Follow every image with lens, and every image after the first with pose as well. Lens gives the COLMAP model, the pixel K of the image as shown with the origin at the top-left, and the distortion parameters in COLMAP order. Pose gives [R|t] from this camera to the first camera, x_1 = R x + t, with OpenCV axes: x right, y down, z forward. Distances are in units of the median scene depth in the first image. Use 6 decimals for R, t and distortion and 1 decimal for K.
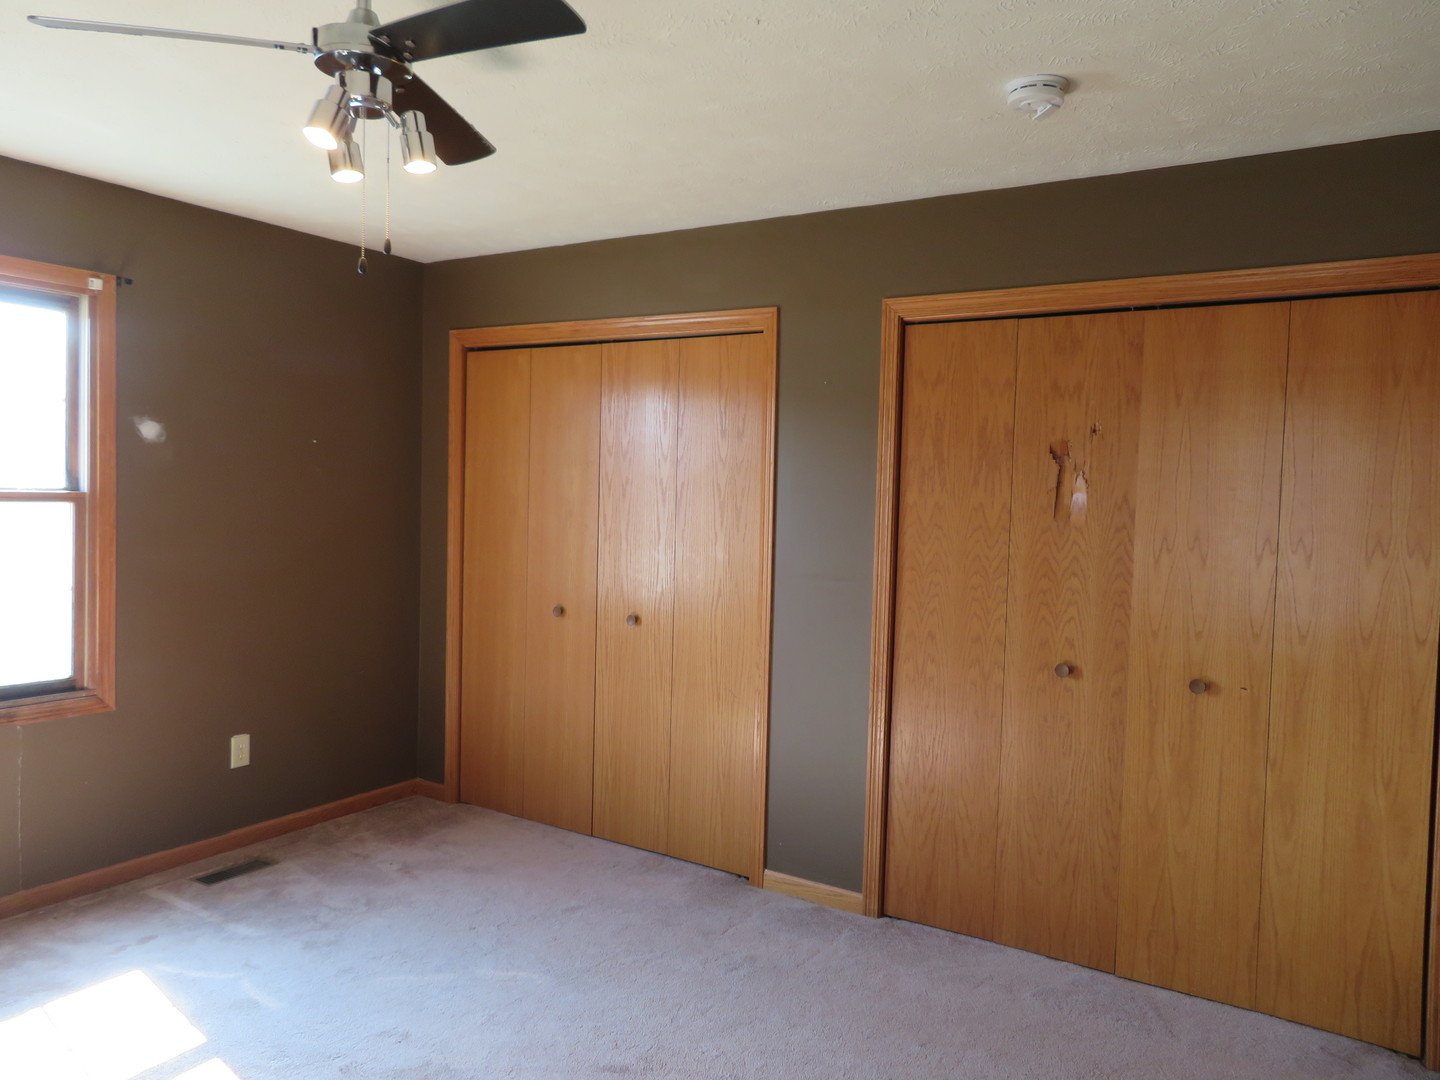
lens RADIAL K [[1027.0, 0, 713.0], [0, 1027.0, 537.0], [0, 0, 1]] dist [-0.008098, 0.015881]
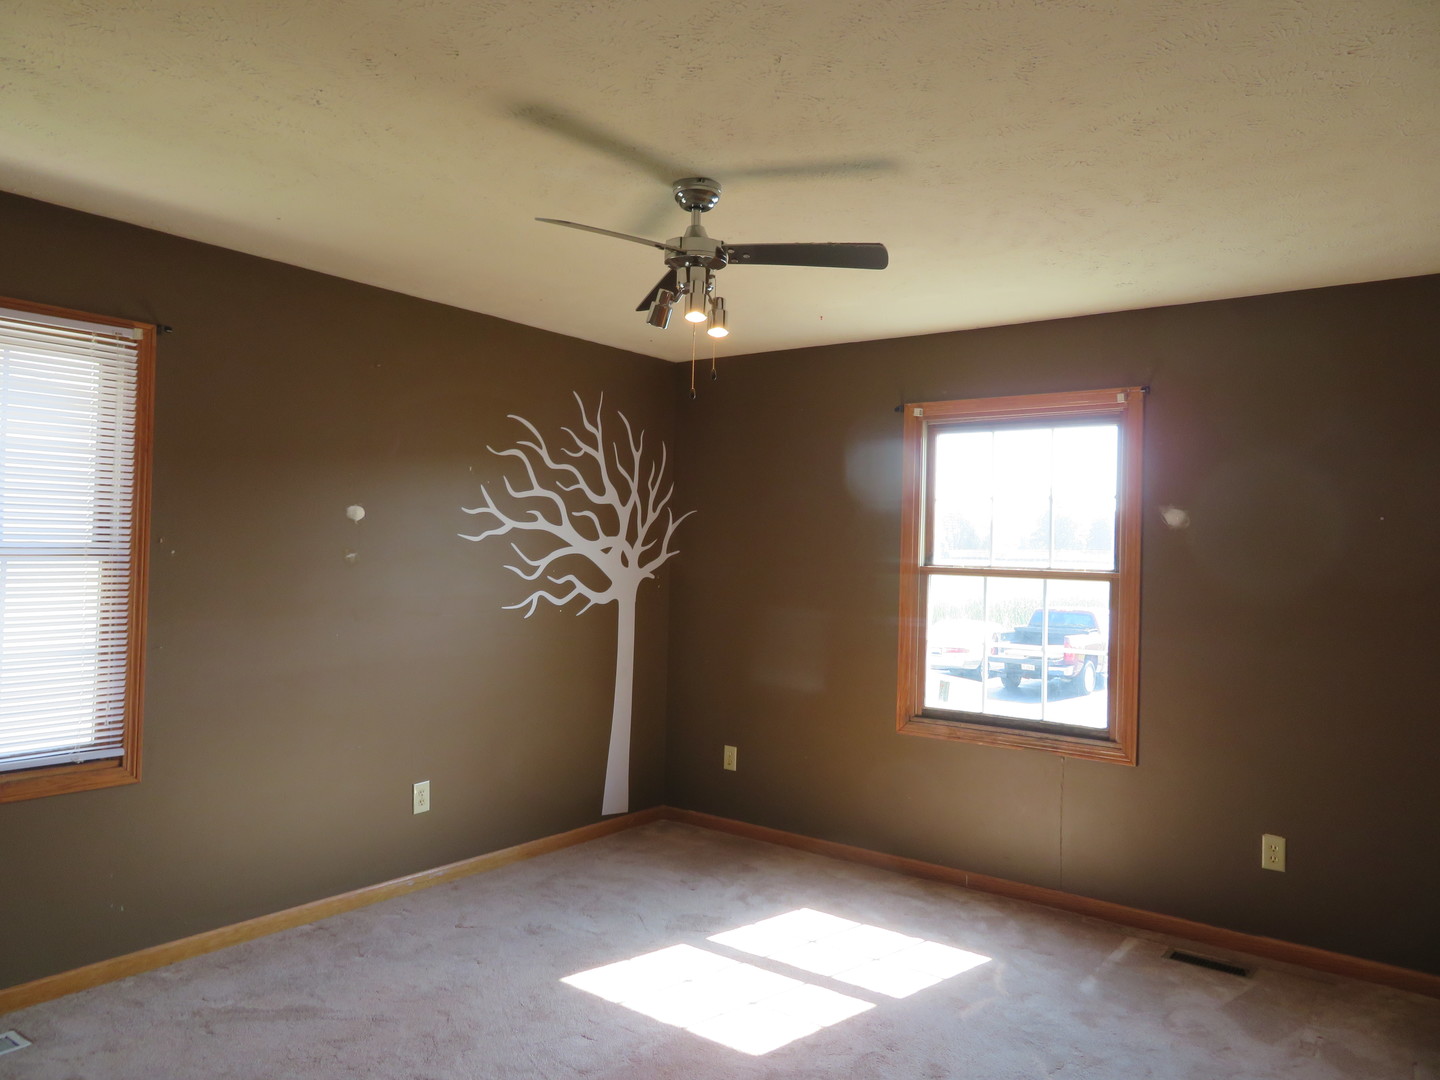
lens RADIAL K [[1027.0, 0, 712.4], [0, 1027.0, 536.9], [0, 0, 1]] dist [-0.008098, 0.015881]
pose [[-0.075103, -0.043178, -0.996241, 0.591213], [-0.077233, 0.996313, -0.037359, -0.004888], [0.994180, 0.074137, -0.078161, 0.614754]]
